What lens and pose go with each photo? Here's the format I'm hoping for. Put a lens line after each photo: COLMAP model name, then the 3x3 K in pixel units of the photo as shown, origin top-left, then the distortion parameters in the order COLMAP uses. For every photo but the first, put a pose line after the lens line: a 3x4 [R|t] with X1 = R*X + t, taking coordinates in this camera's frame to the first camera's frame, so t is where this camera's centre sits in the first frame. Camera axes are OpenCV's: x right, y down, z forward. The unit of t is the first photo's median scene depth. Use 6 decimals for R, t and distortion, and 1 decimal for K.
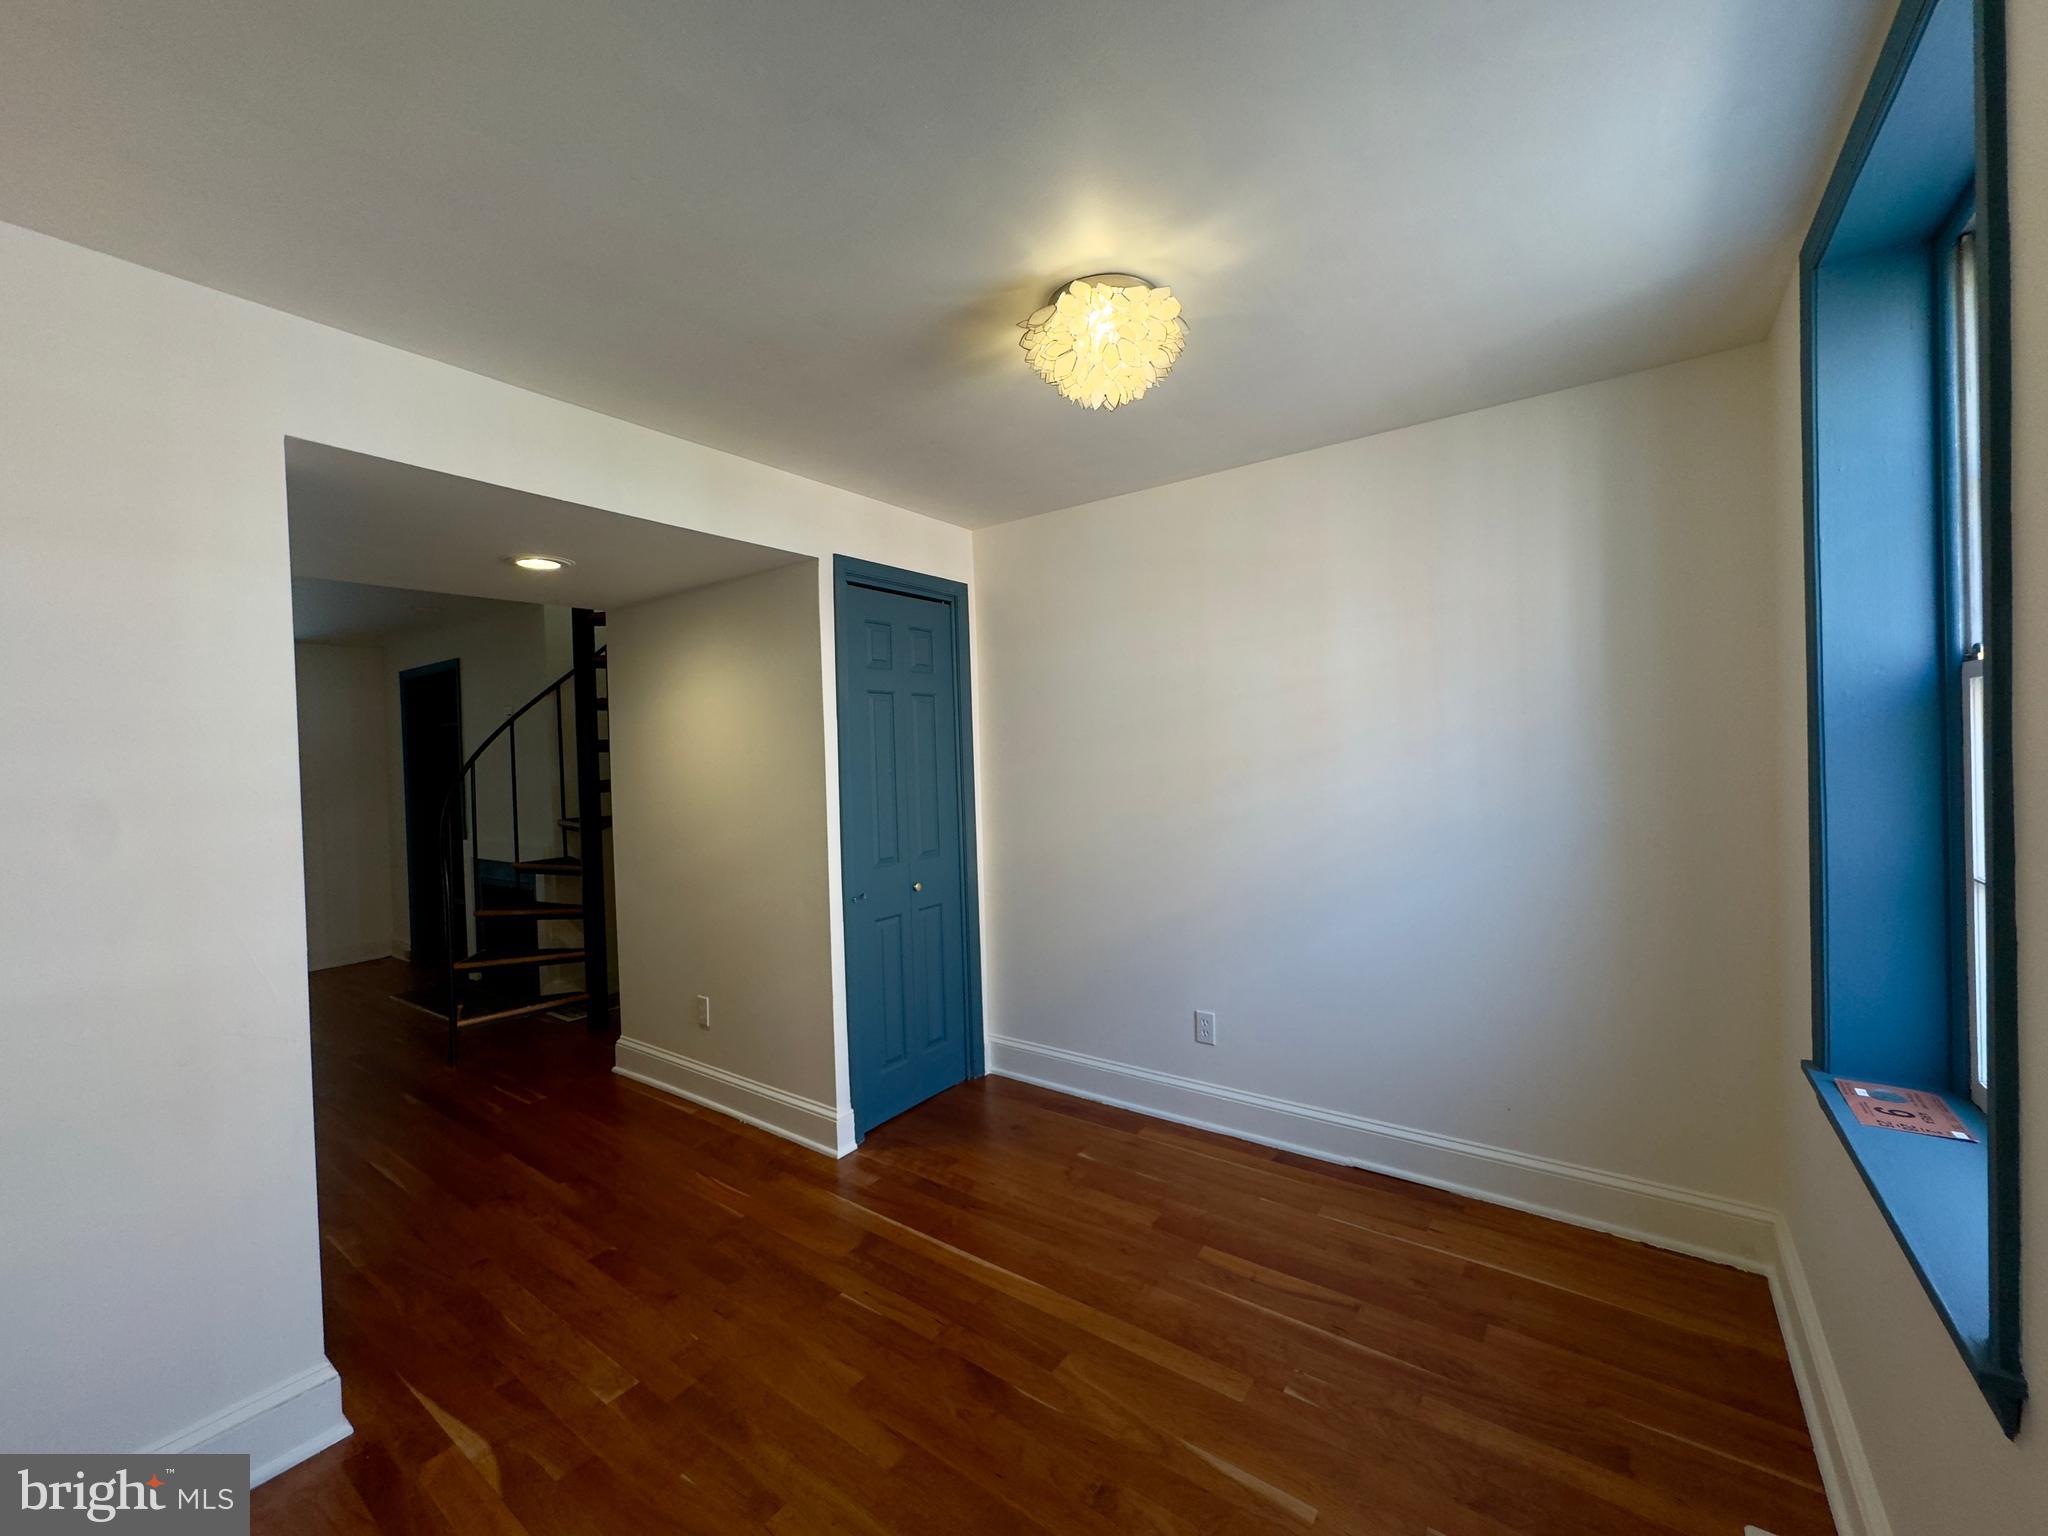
lens RADIAL K [[828.1, 0, 1024.0], [0, 828.1, 768.0], [0, 0, 1]] dist [0.000262, 0.000076]
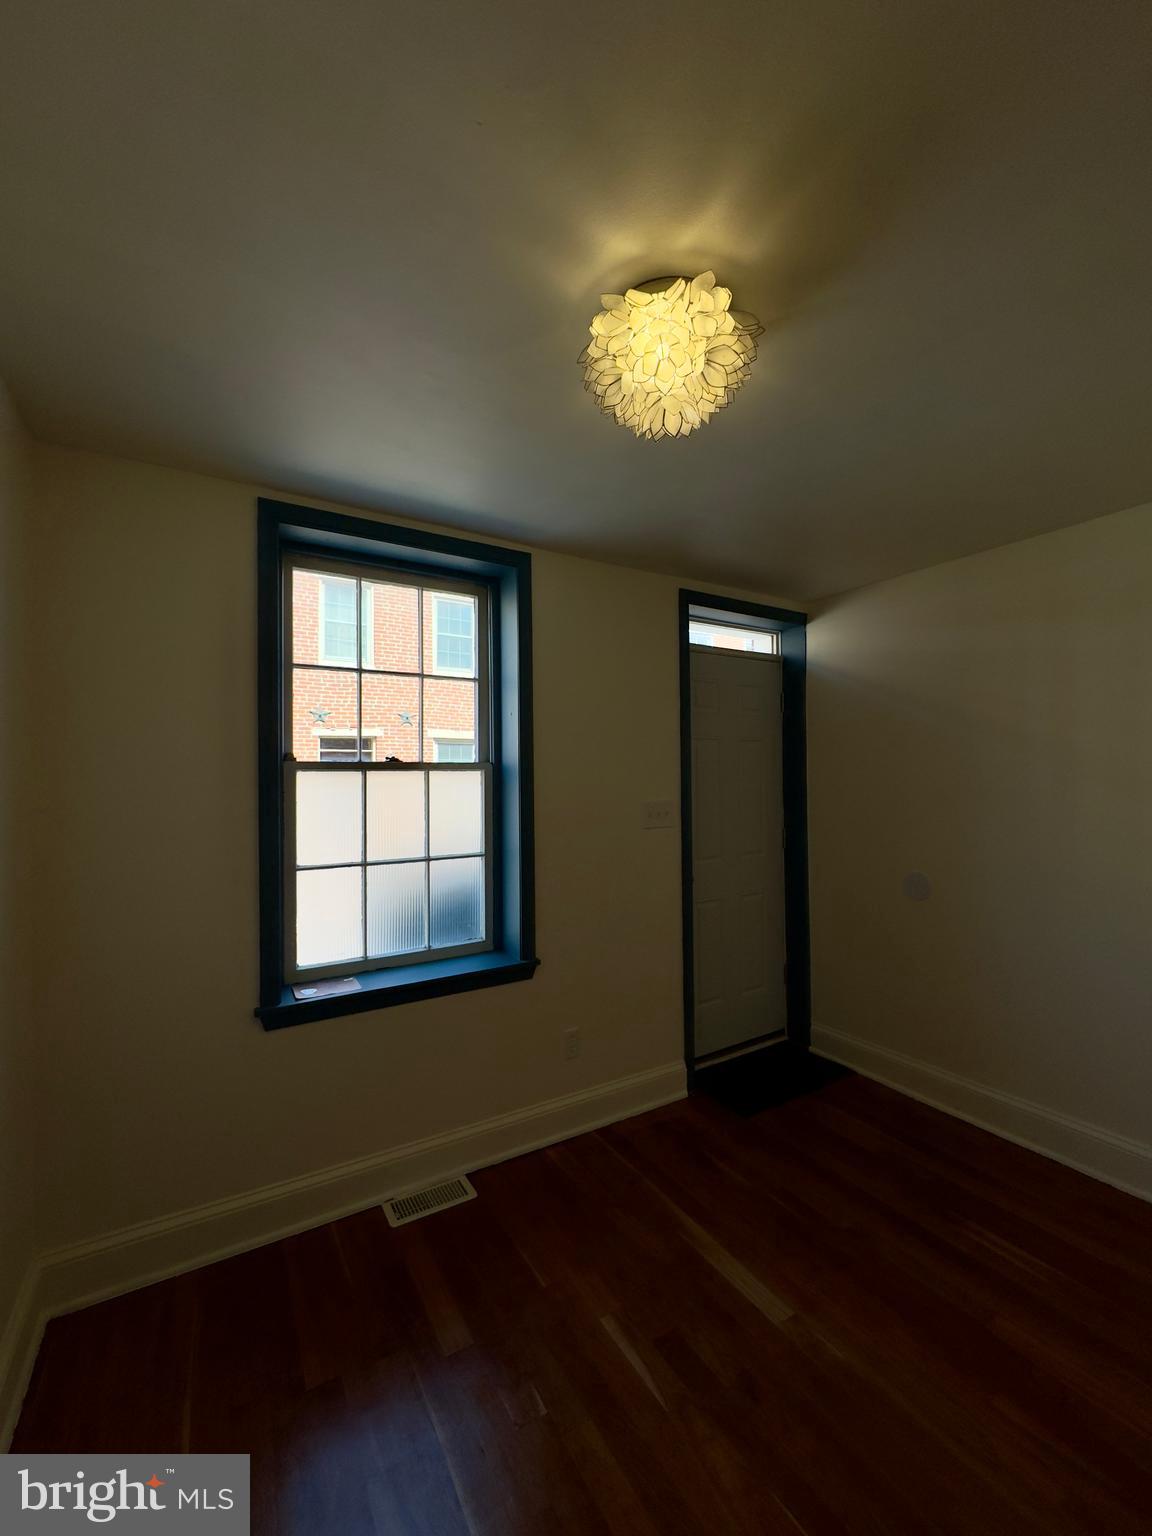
lens RADIAL K [[621.1, 0, 576.0], [0, 621.1, 768.0], [0, 0, 1]] dist [0.000262, 0.000076]
pose [[-0.922457, 0.036174, 0.384402, -0.042741], [0.033590, 0.999345, -0.013437, -0.042455], [-0.384636, 0.000517, -0.923068, 1.366256]]
